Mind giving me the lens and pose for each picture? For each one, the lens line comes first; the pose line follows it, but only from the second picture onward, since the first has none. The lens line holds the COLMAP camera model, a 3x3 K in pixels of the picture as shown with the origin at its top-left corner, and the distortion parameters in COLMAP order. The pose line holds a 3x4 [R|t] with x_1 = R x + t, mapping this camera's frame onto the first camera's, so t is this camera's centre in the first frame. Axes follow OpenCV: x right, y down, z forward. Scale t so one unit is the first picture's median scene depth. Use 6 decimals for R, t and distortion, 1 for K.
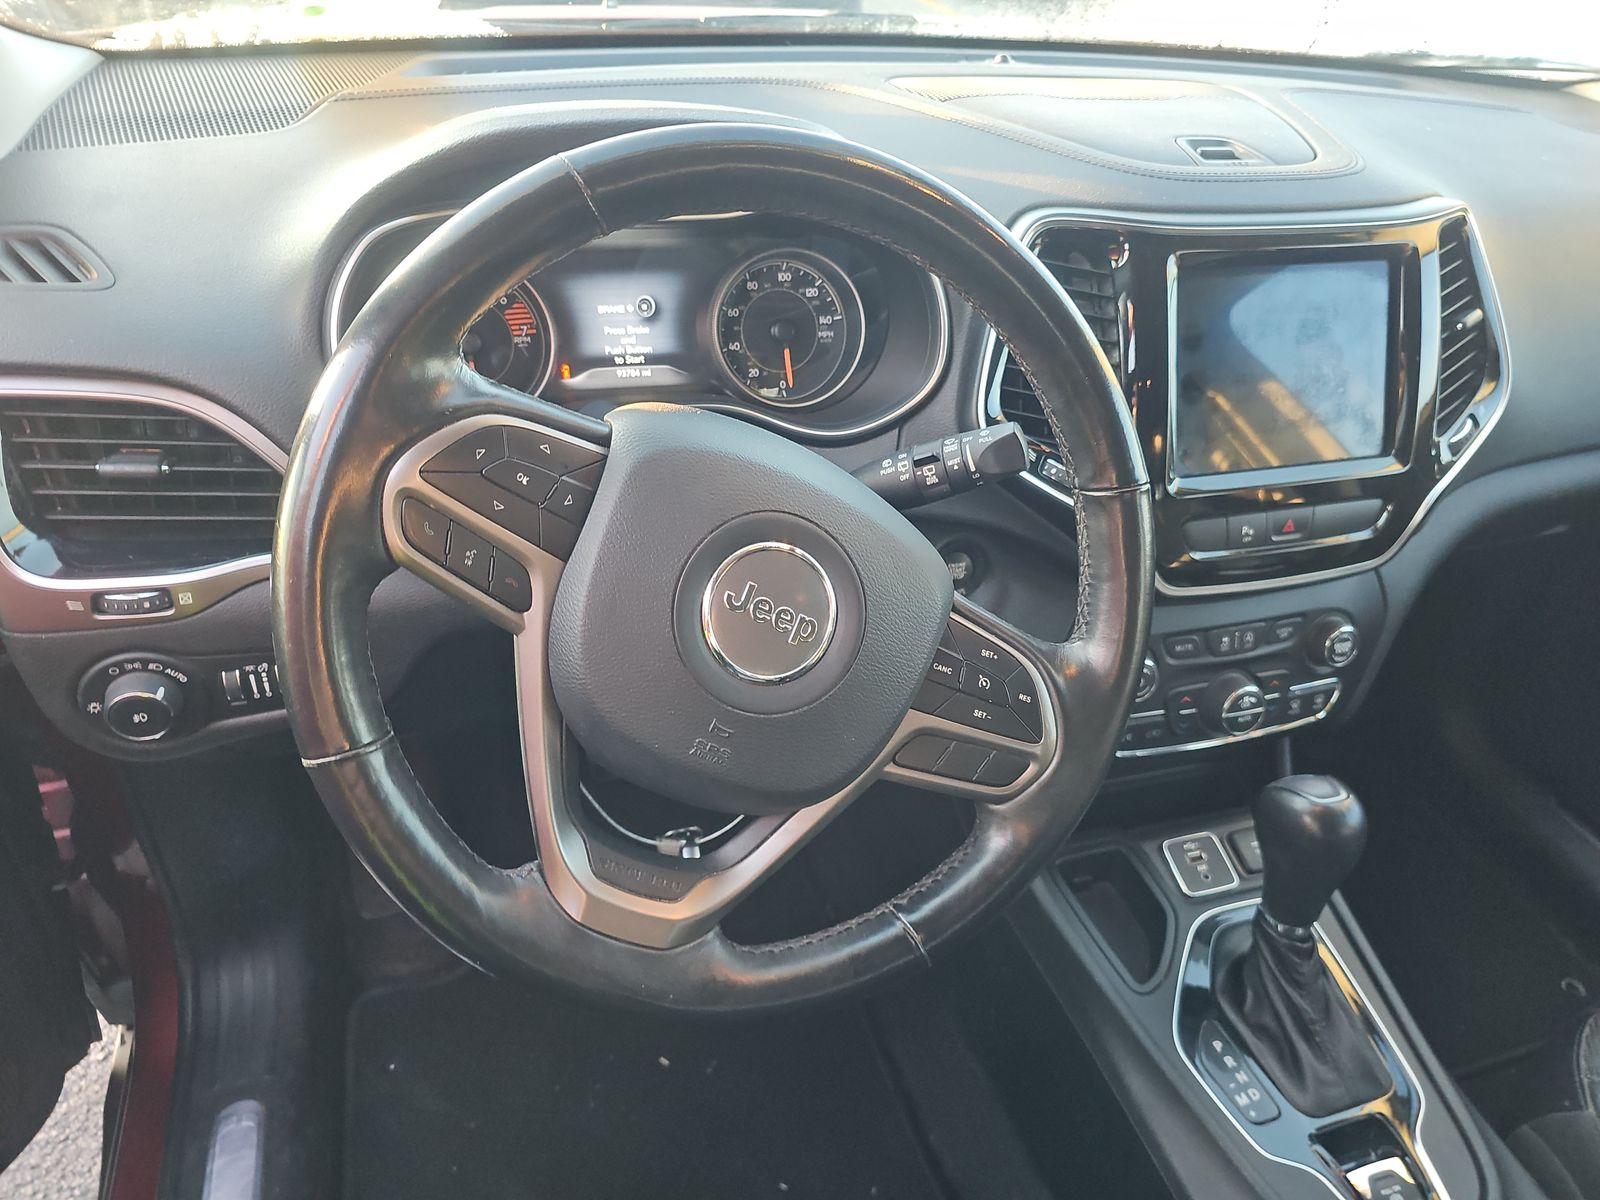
lens RADIAL K [[1071.4, 0, 790.3], [0, 1071.4, 602.9], [0, 0, 1]] dist [0.038677, -0.038637]
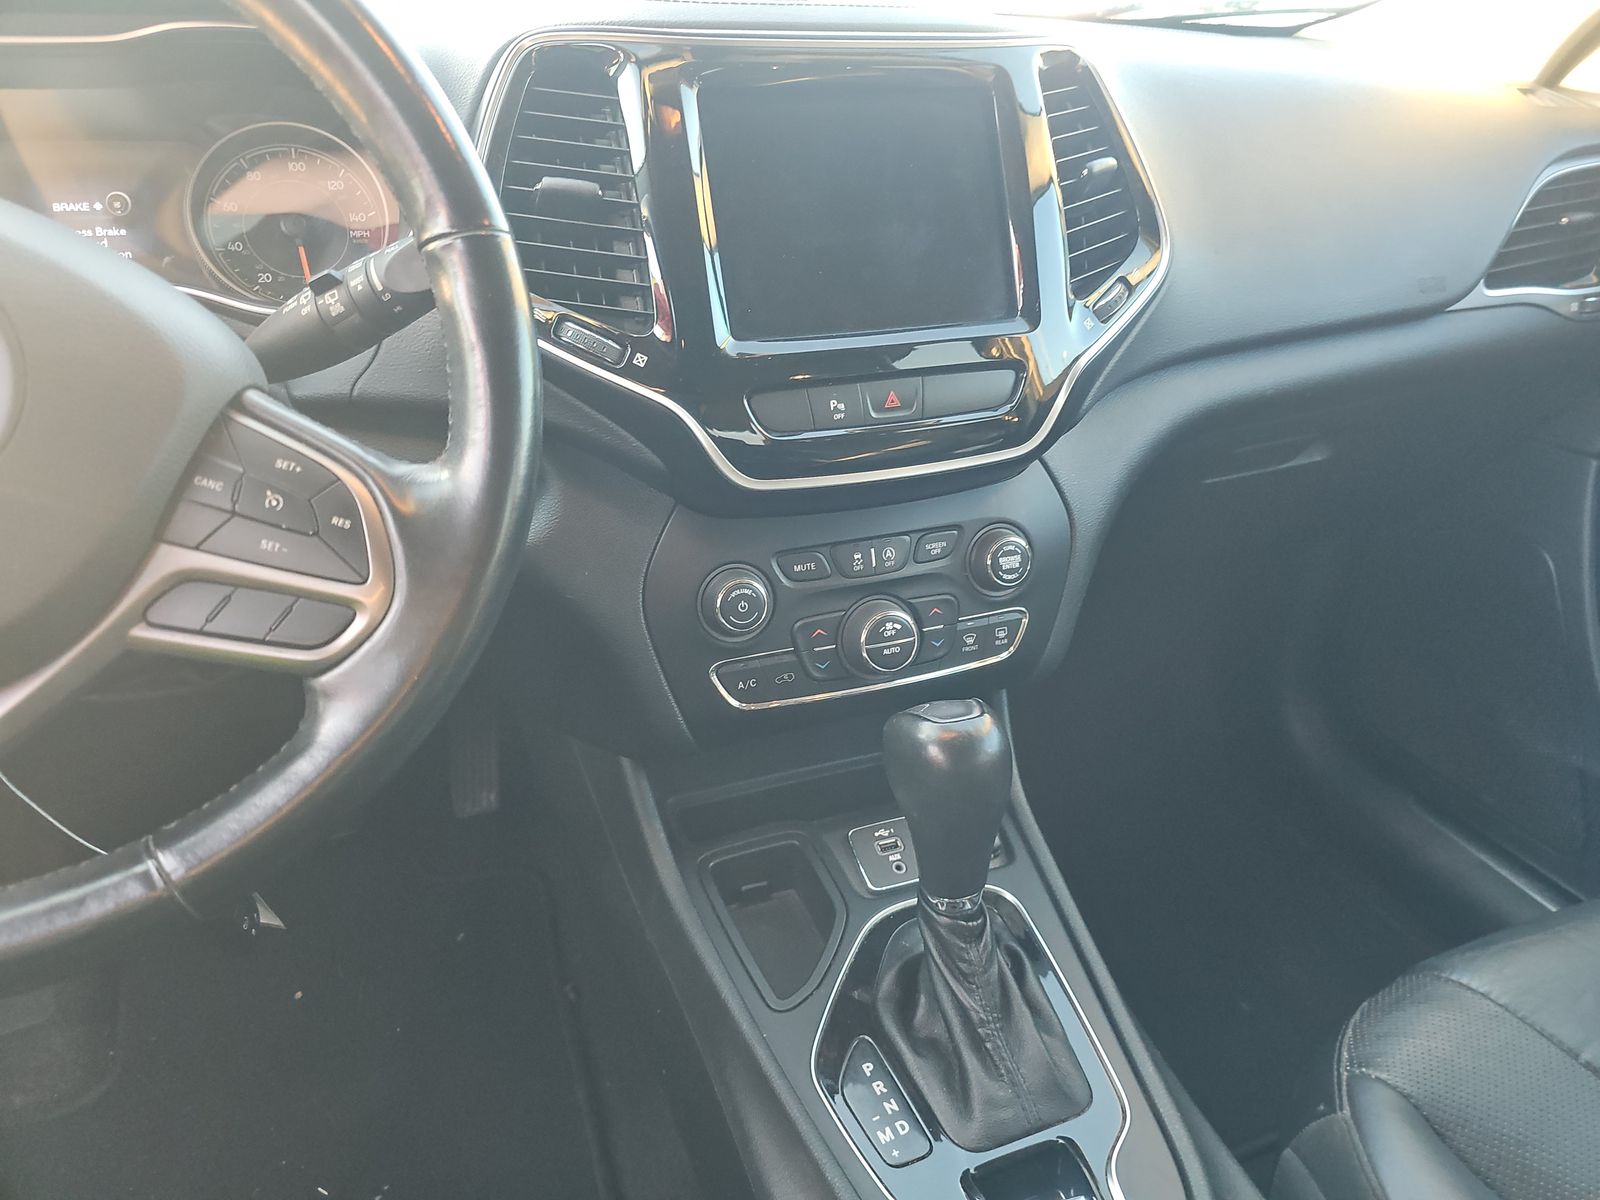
lens RADIAL K [[1064.4, 0, 800.0], [0, 1064.4, 600.0], [0, 0, 1]] dist [0.087790, -0.116092]
pose [[0.997040, -0.071699, 0.027758, 0.345972], [0.074787, 0.988186, -0.133777, 0.179103], [-0.017838, 0.135456, 0.990623, 0.201308]]
